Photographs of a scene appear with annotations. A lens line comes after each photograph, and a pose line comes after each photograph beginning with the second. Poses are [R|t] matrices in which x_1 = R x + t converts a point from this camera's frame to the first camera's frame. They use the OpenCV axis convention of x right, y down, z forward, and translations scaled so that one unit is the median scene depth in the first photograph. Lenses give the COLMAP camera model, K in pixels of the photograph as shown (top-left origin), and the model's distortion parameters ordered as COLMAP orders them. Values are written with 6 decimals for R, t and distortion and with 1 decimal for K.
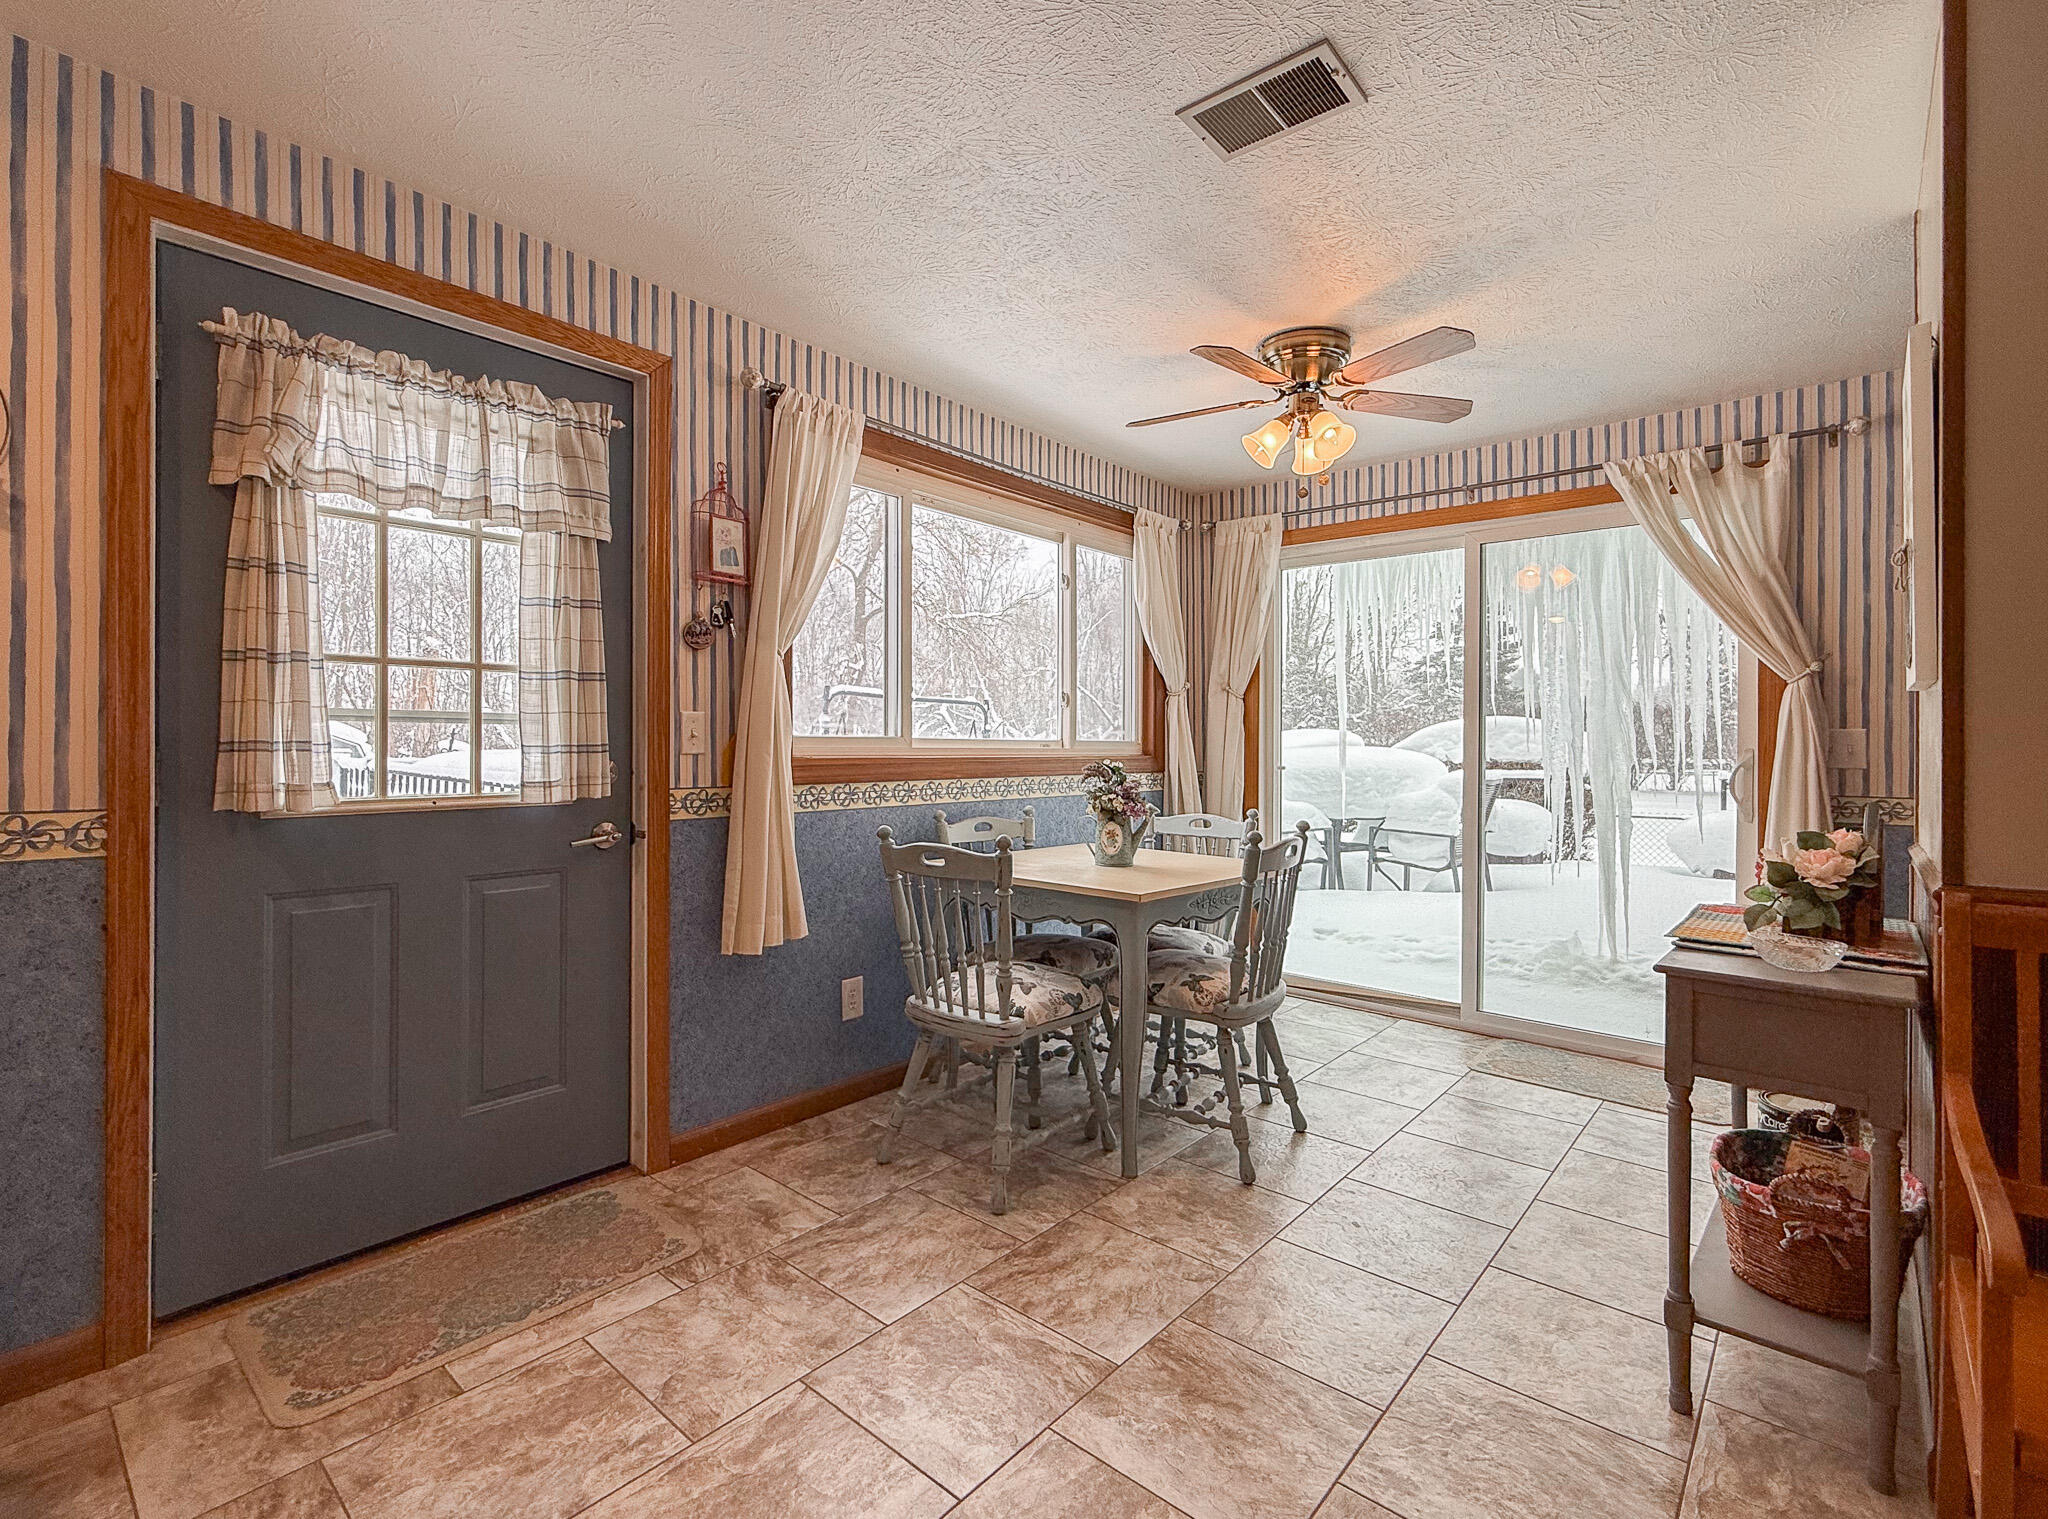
lens RADIAL K [[952.4, 0, 1027.2], [0, 952.4, 743.5], [0, 0, 1]] dist [0.003429, -0.000802]
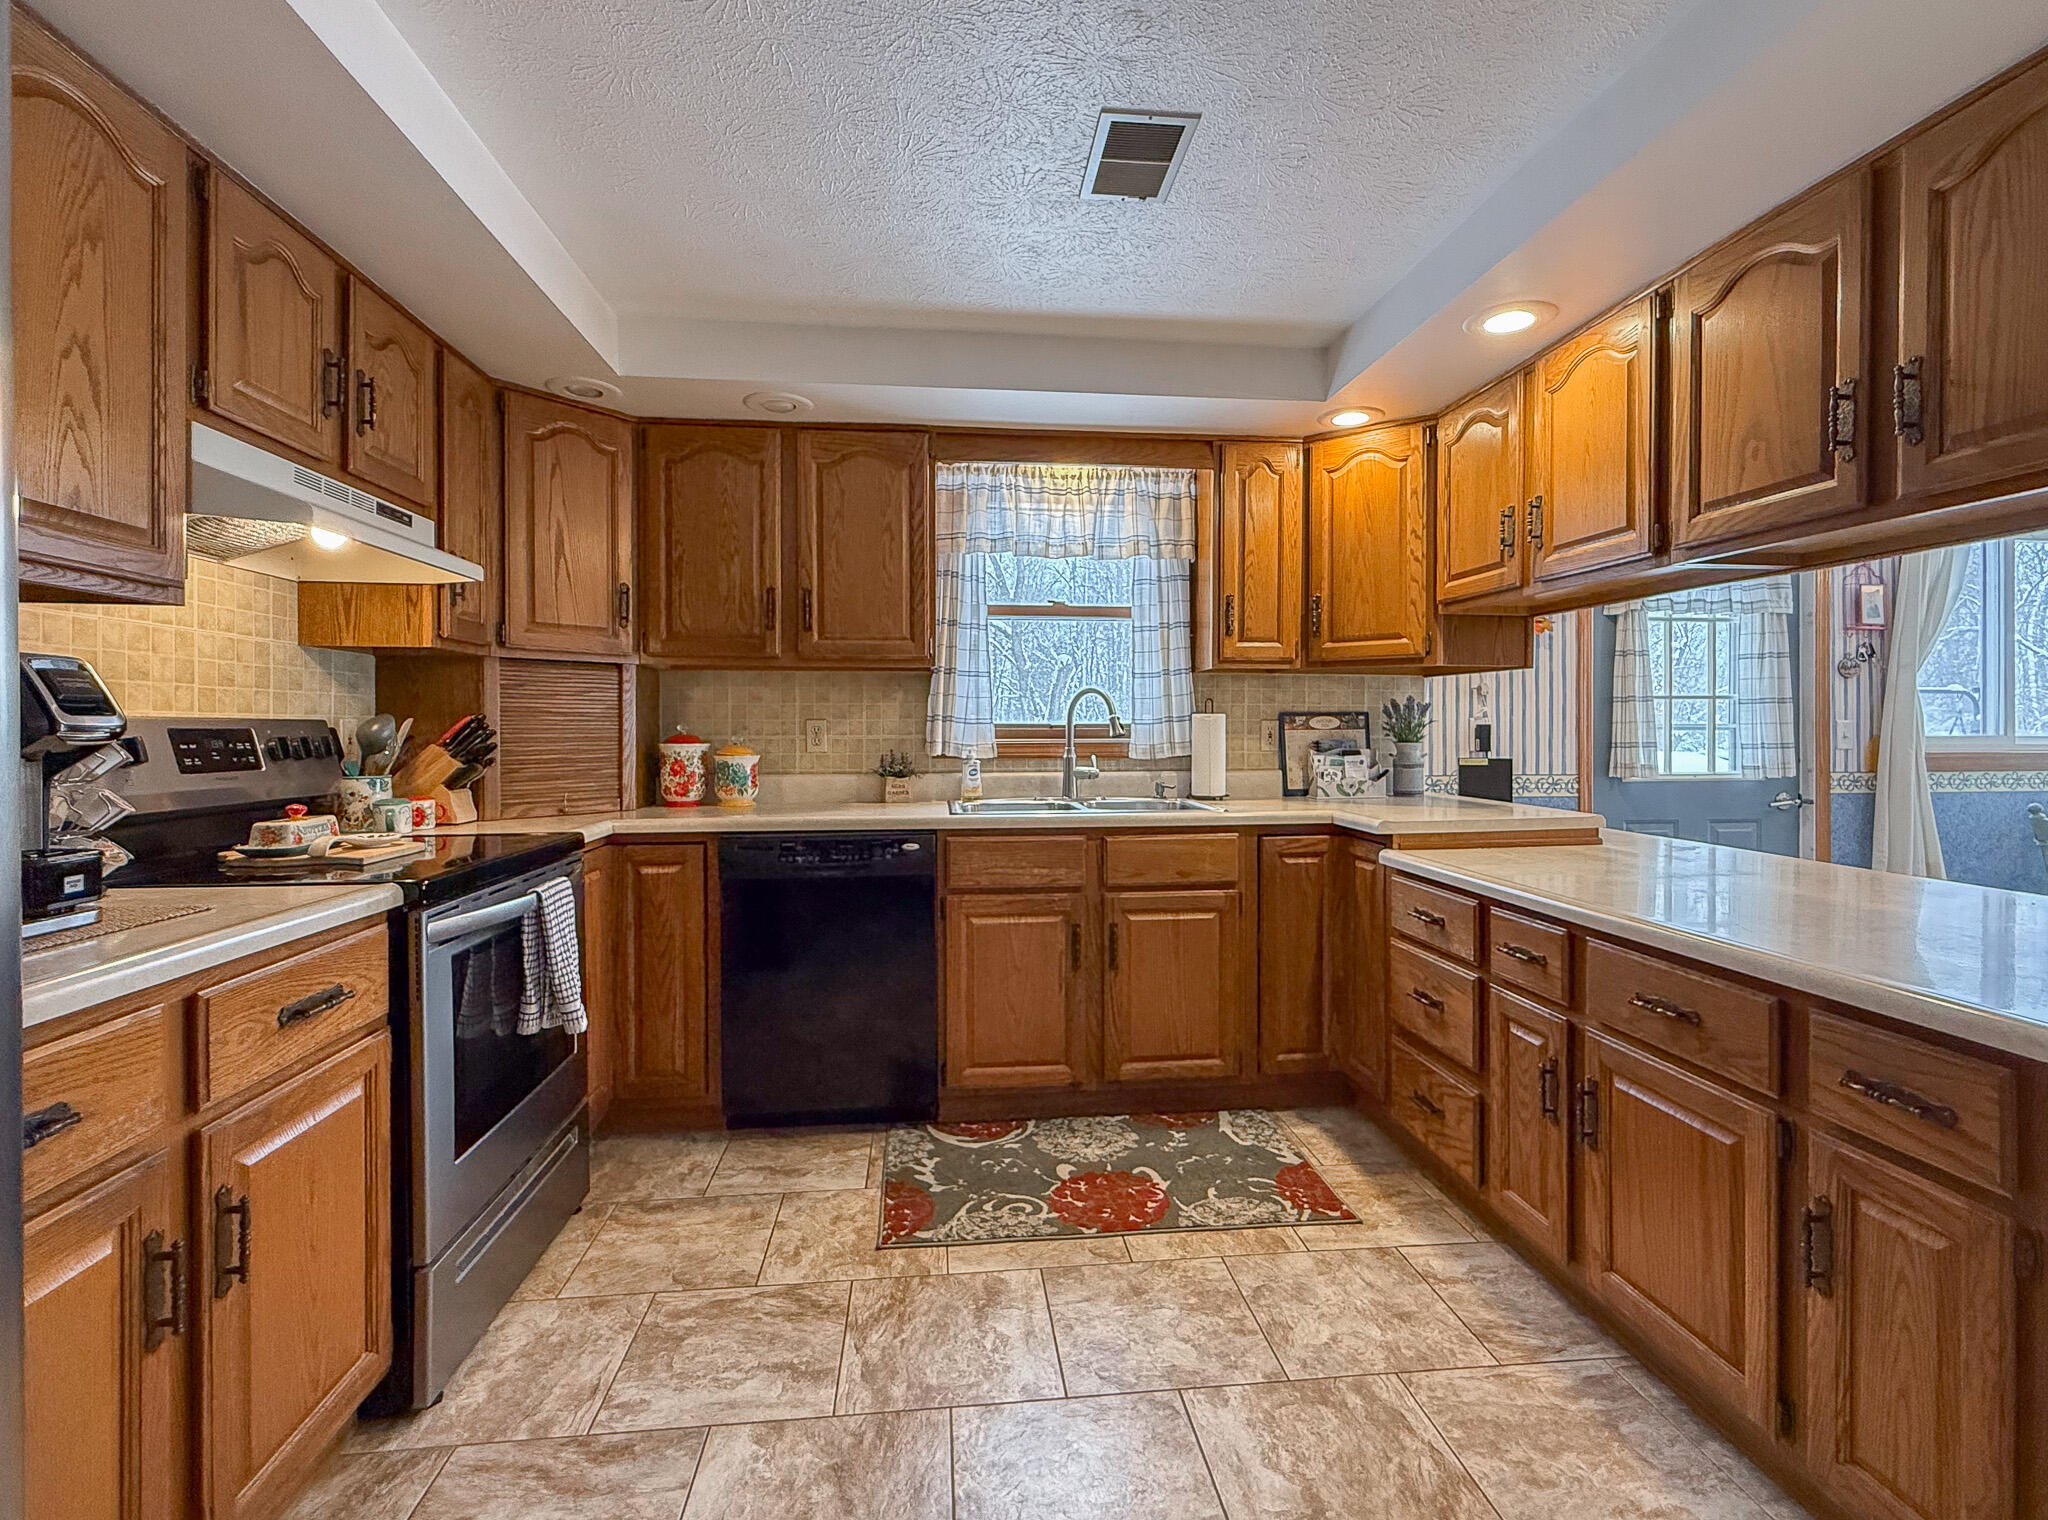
lens RADIAL K [[952.4, 0, 1033.4], [0, 952.4, 737.0], [0, 0, 1]] dist [0.003429, -0.000802]
pose [[0.731415, -0.005669, -0.681910, -0.286399], [0.006446, 0.999978, -0.001398, -0.015023], [0.681903, -0.003373, 0.731435, -1.021575]]
